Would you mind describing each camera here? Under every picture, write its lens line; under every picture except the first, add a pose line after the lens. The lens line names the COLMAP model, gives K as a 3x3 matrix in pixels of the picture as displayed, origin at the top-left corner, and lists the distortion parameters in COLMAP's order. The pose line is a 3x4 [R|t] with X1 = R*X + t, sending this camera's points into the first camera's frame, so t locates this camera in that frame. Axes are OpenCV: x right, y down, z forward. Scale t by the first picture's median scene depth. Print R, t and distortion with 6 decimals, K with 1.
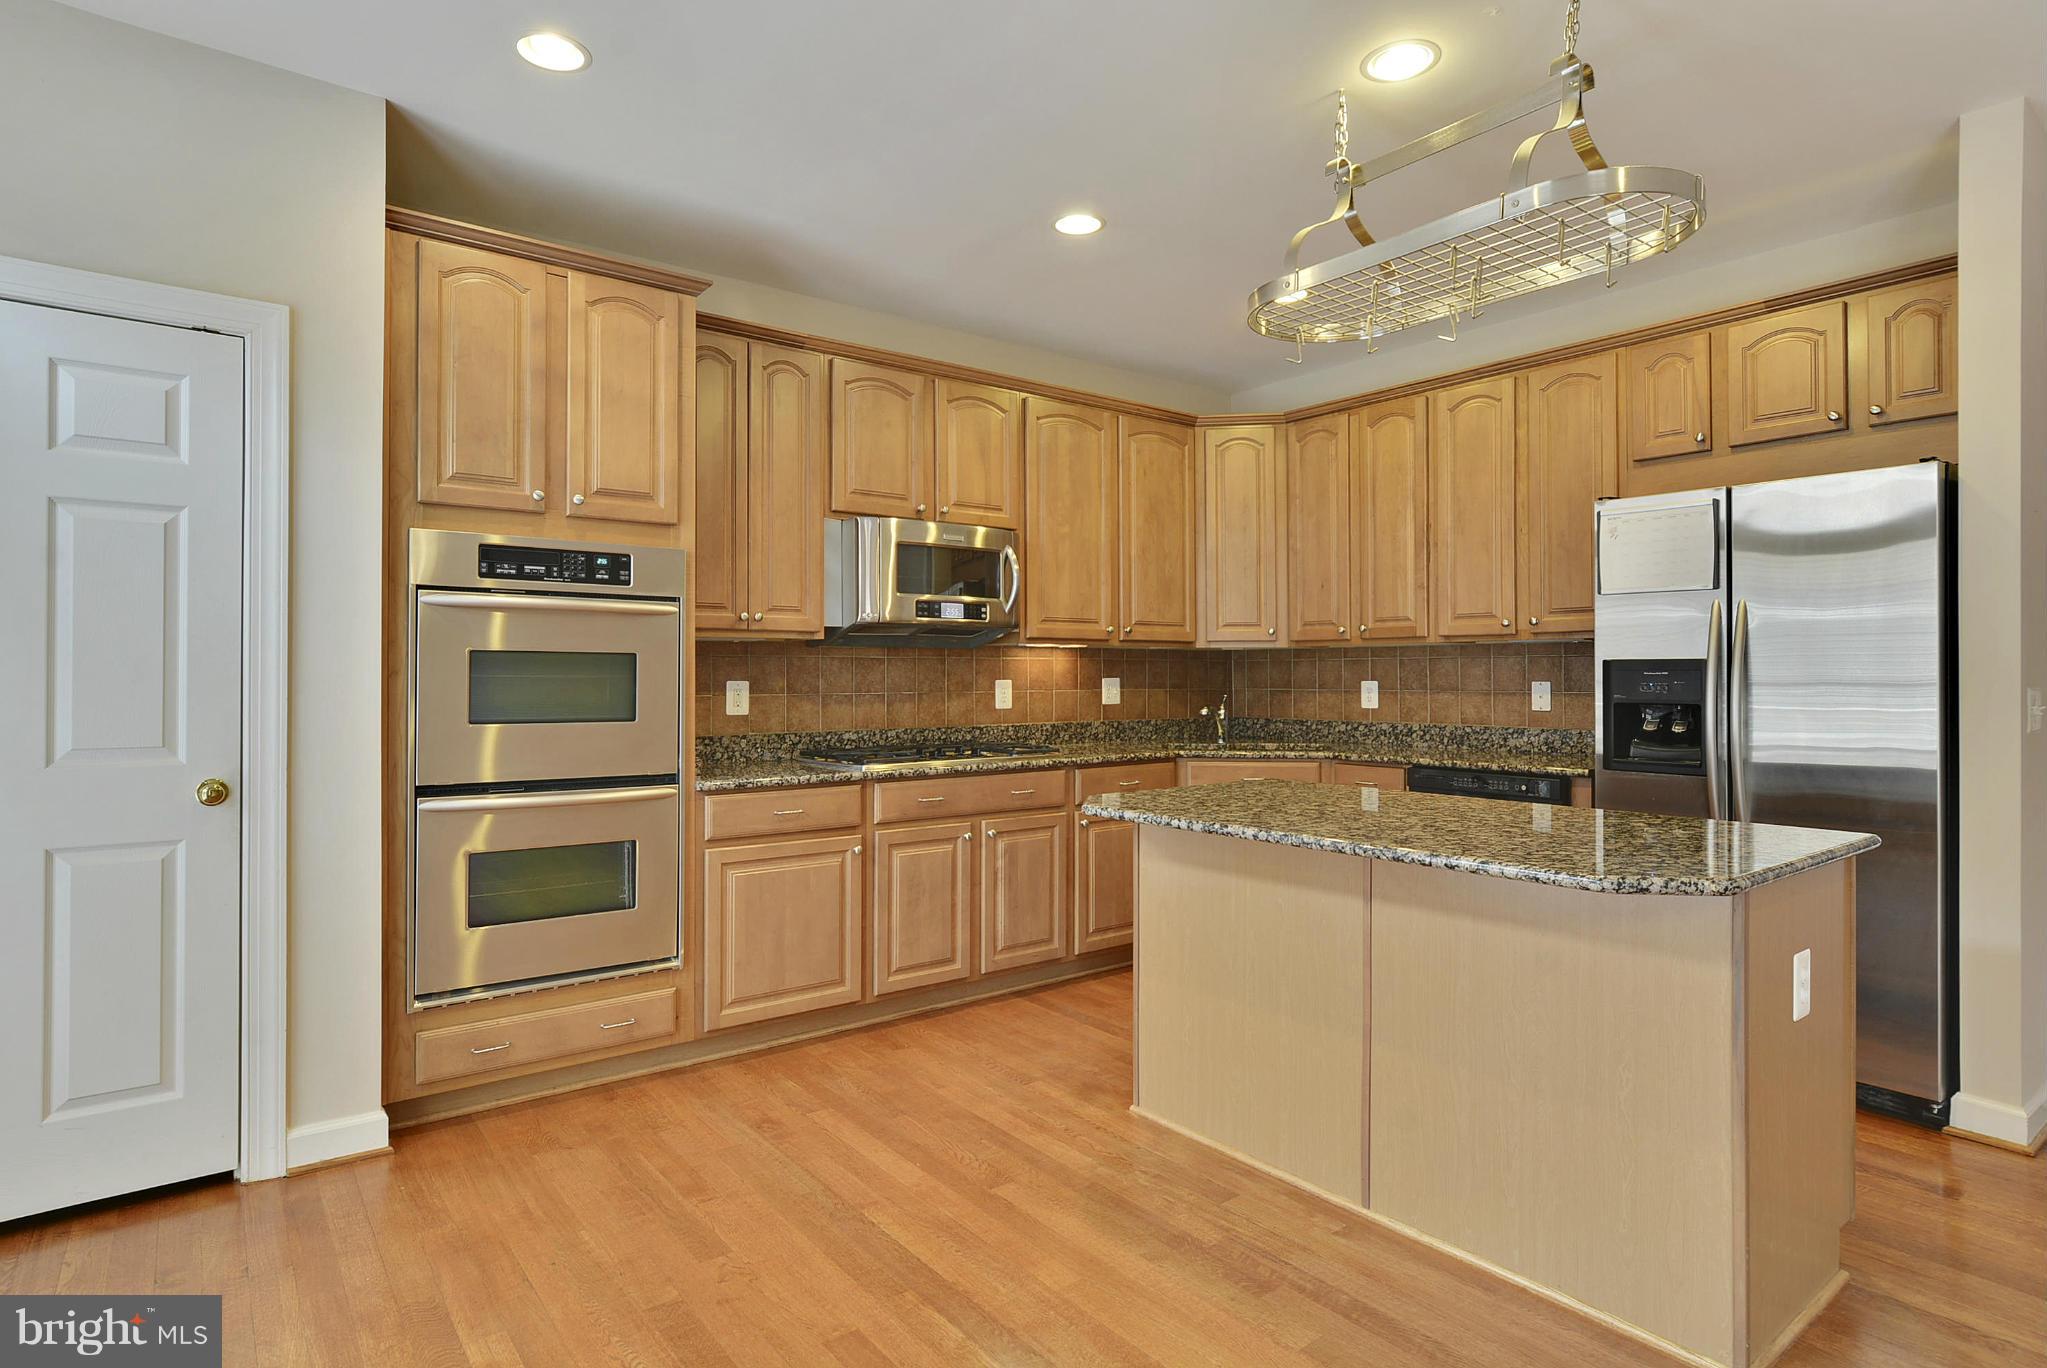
lens RADIAL K [[1103.3, 0, 1024.8], [0, 1103.3, 673.4], [0, 0, 1]] dist [-0.001807, -0.001004]
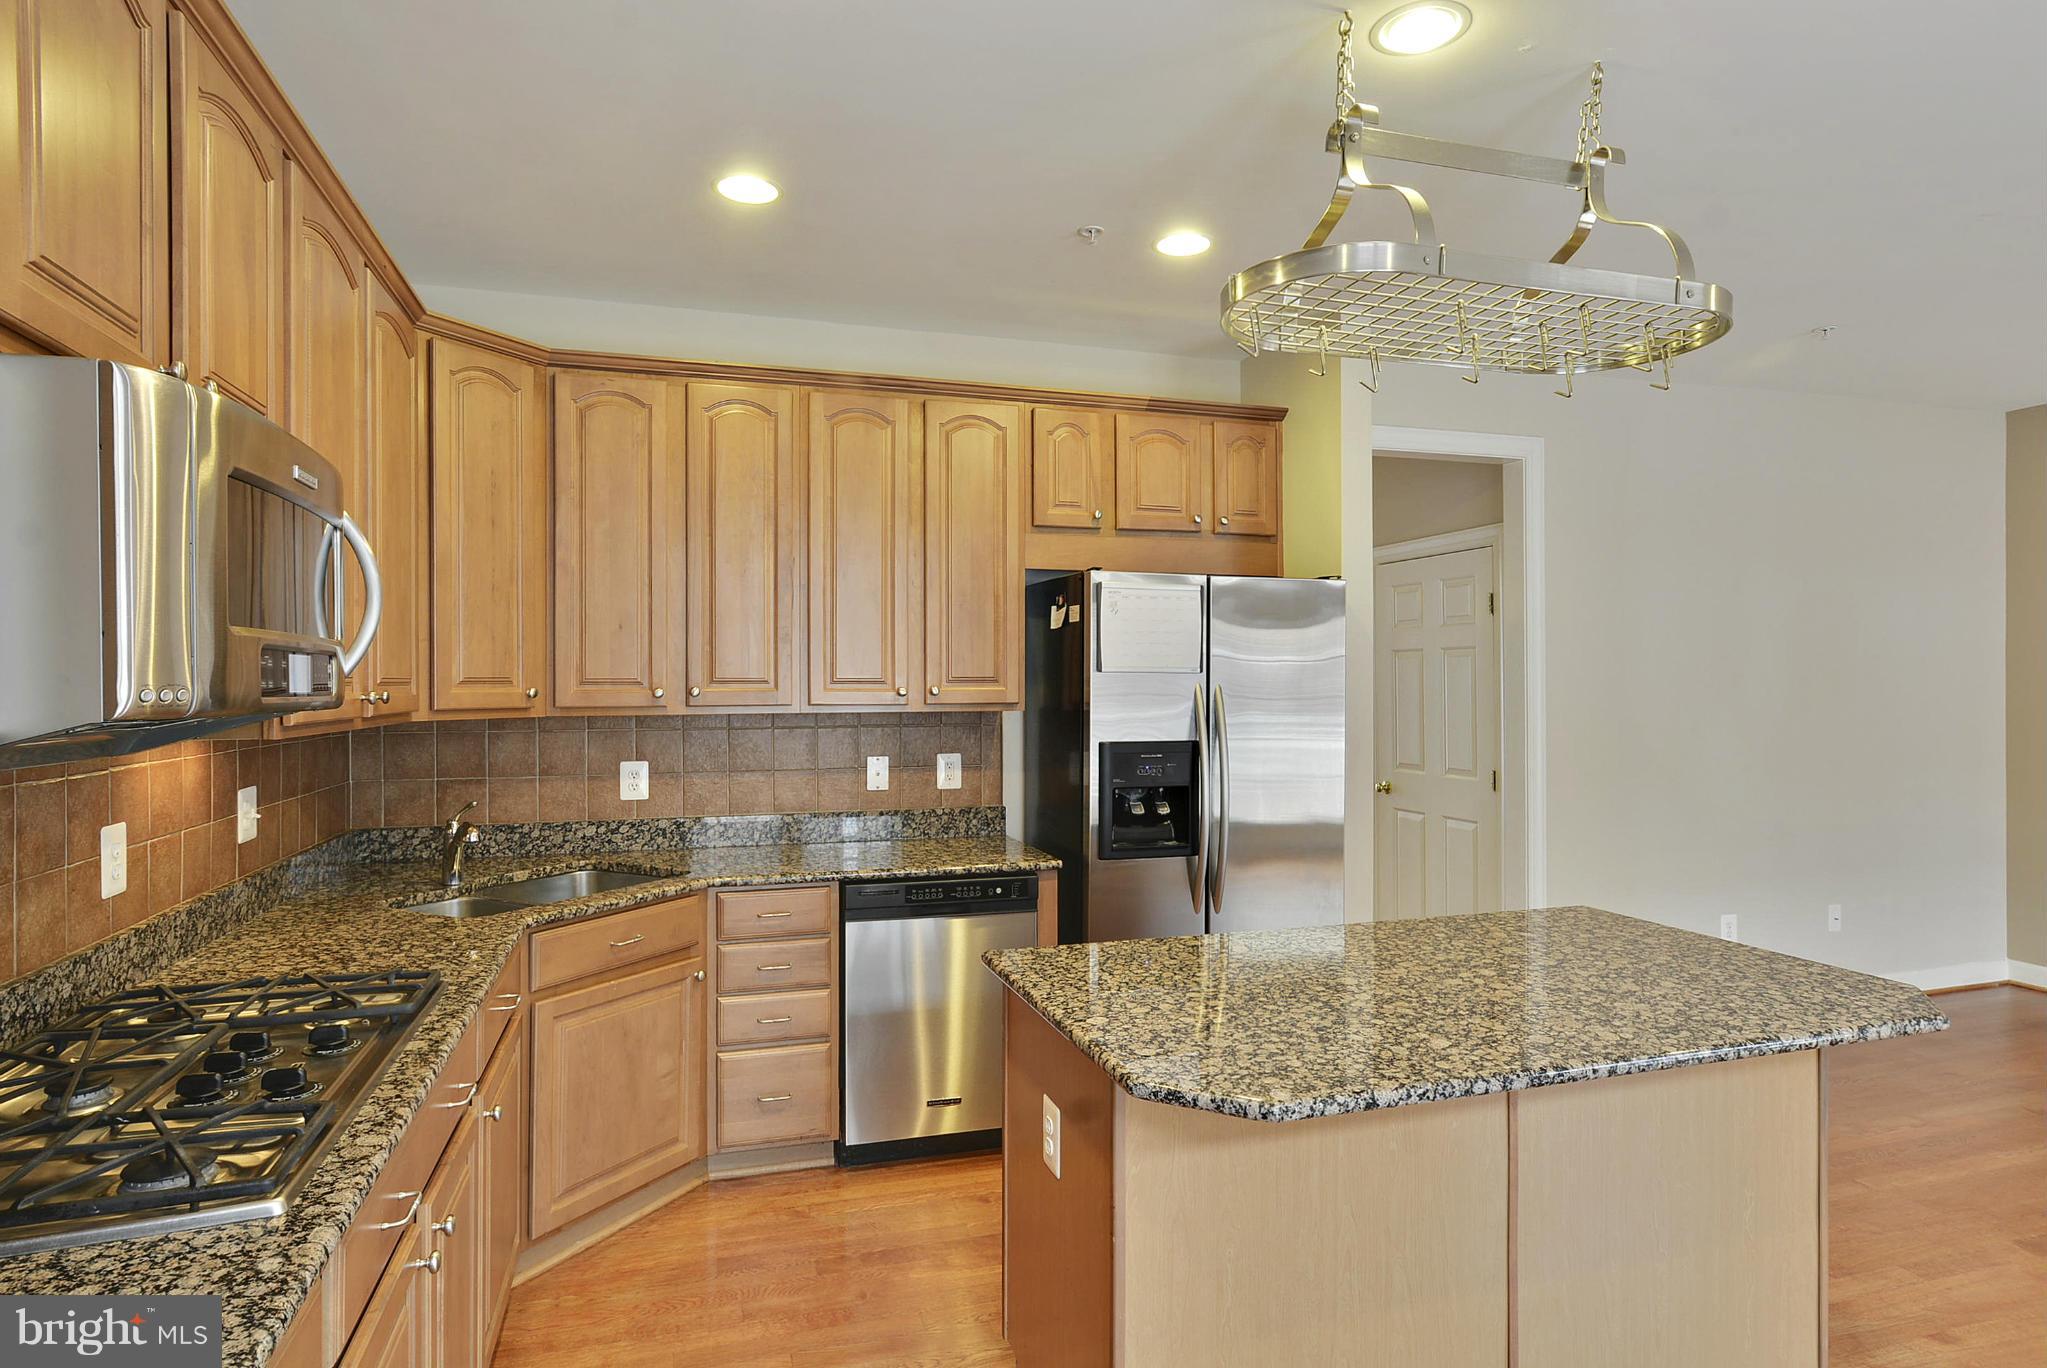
lens RADIAL K [[1103.3, 0, 1020.0], [0, 1103.3, 689.0], [0, 0, 1]] dist [-0.001807, -0.001004]
pose [[0.353140, -0.003614, 0.935564, -0.279803], [-0.001629, 0.999989, 0.004478, -0.046004], [-0.935569, -0.003106, 0.353130, 0.550390]]
